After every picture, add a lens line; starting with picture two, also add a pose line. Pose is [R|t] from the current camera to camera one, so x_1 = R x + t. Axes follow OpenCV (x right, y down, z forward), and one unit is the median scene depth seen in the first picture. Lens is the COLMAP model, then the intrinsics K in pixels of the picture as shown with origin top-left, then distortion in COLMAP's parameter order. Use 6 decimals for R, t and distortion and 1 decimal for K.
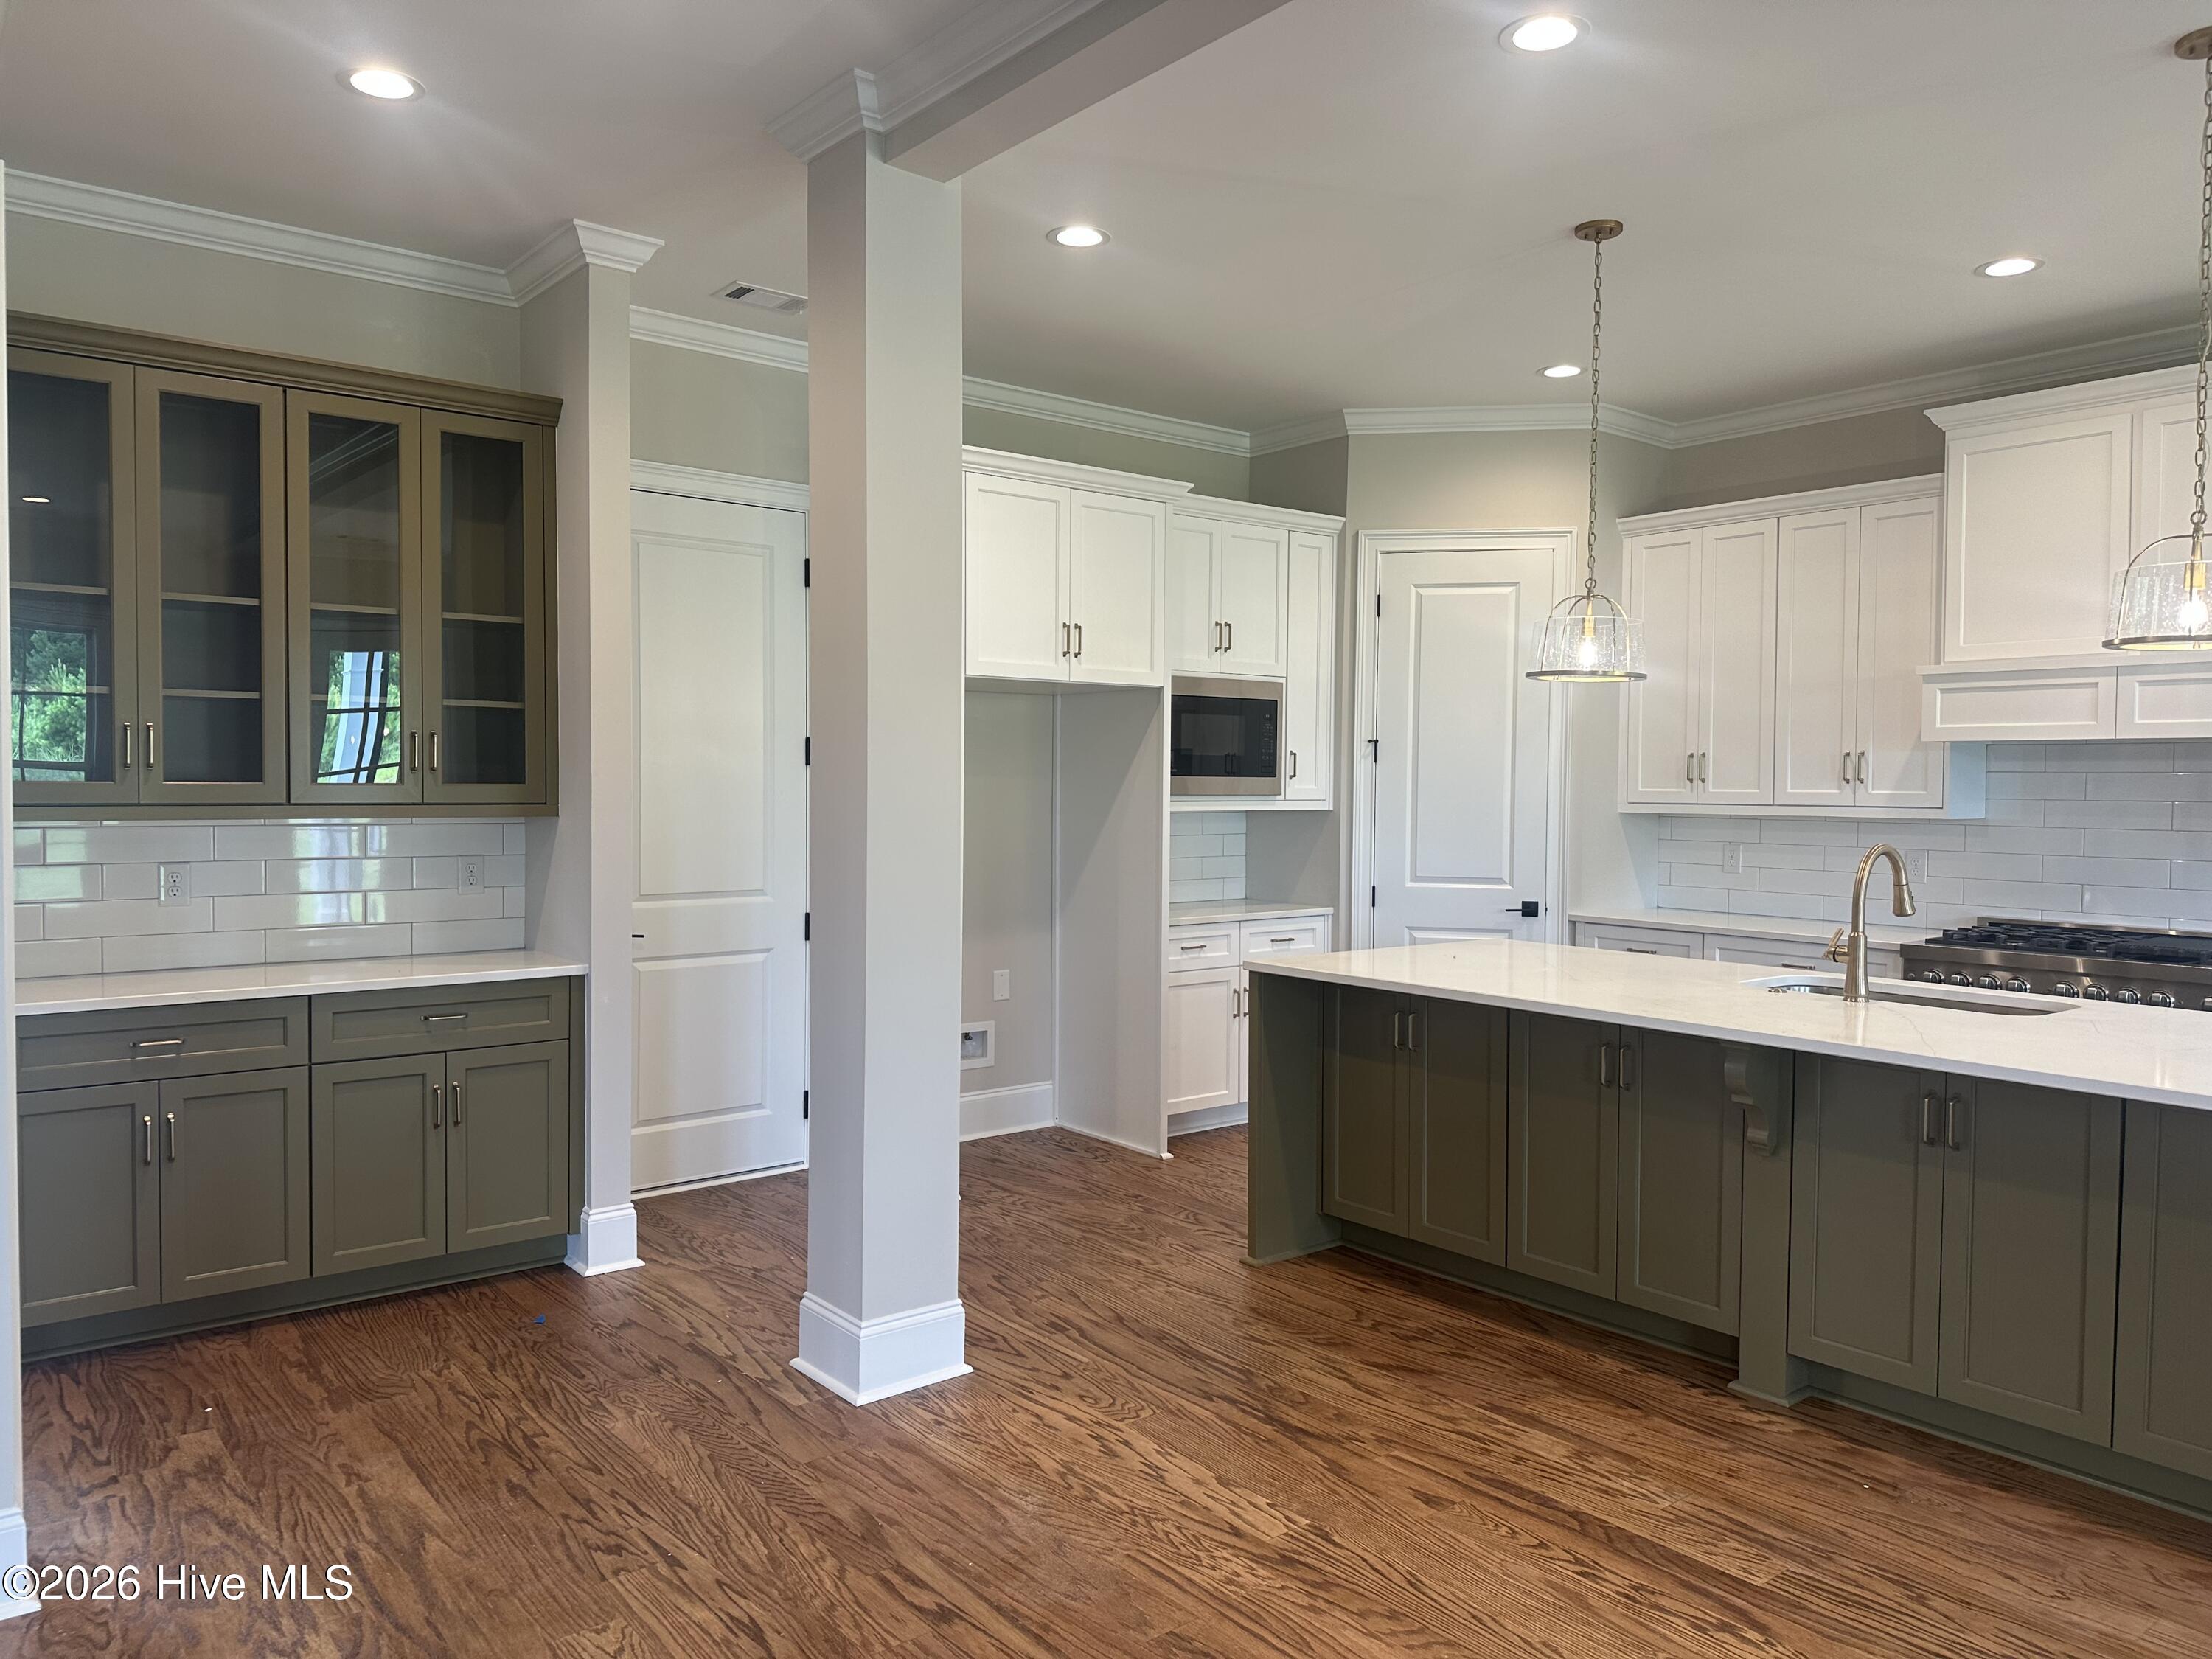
lens RADIAL K [[1565.8, 0, 1099.8], [0, 1565.8, 823.9], [0, 0, 1]] dist [0.053338, -0.045526]
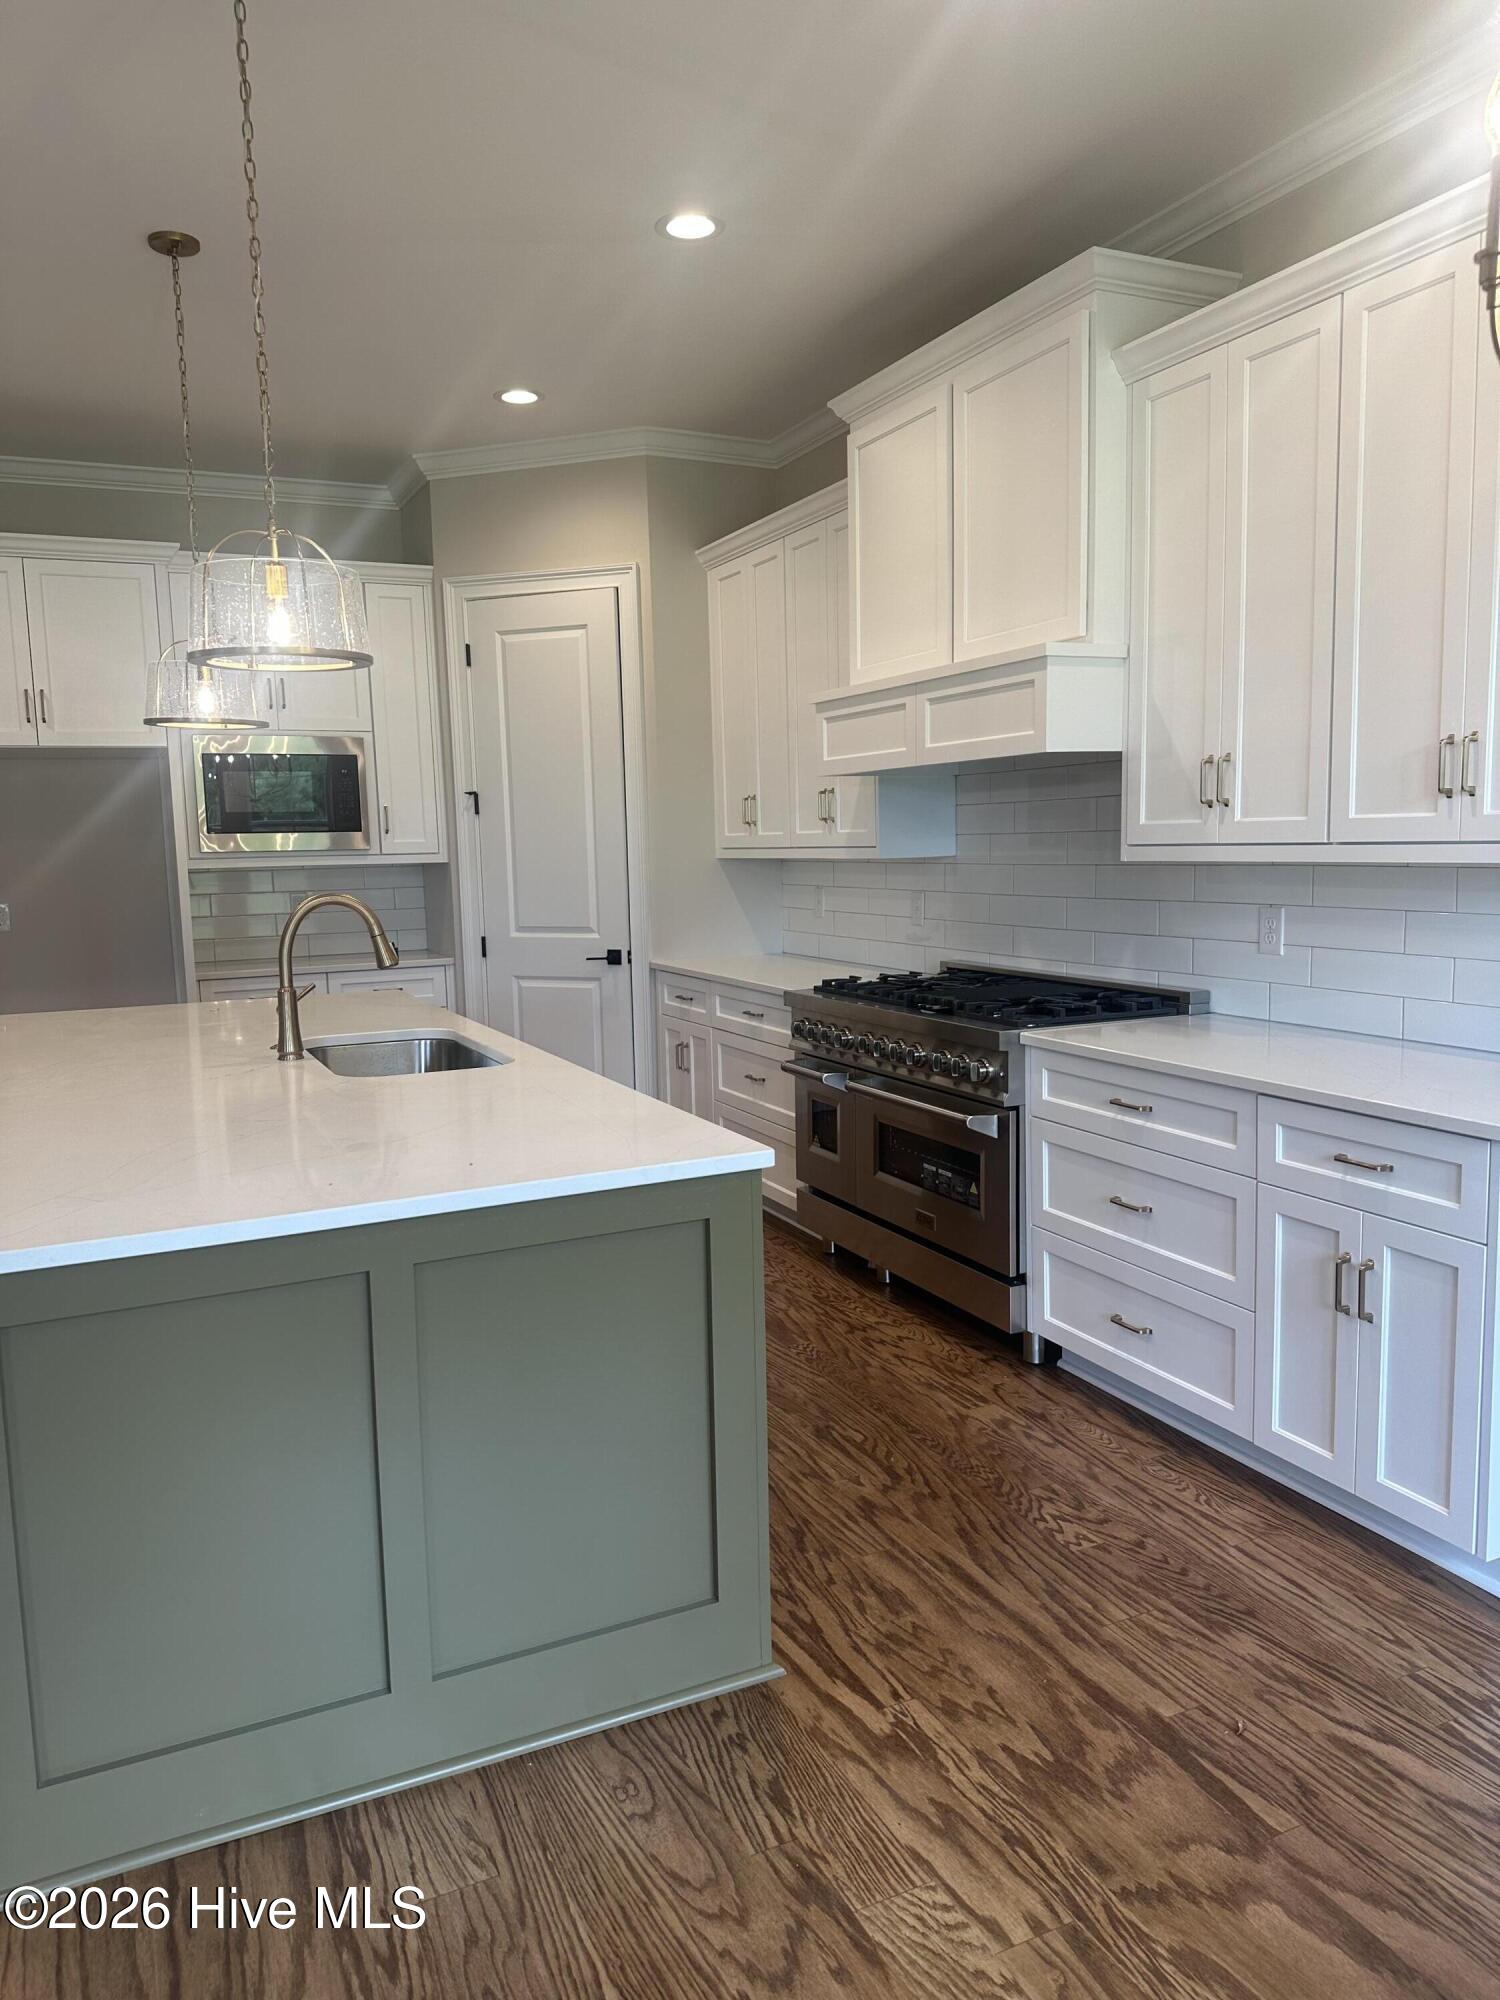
lens RADIAL K [[1415.8, 0, 740.0], [0, 1415.8, 1001.1], [0, 0, 1]] dist [0.053338, -0.045526]
pose [[0.970512, -0.000190, -0.241055, 0.760248], [0.021789, 0.995975, 0.086943, 0.006999], [0.240068, -0.089631, 0.966609, 0.197909]]
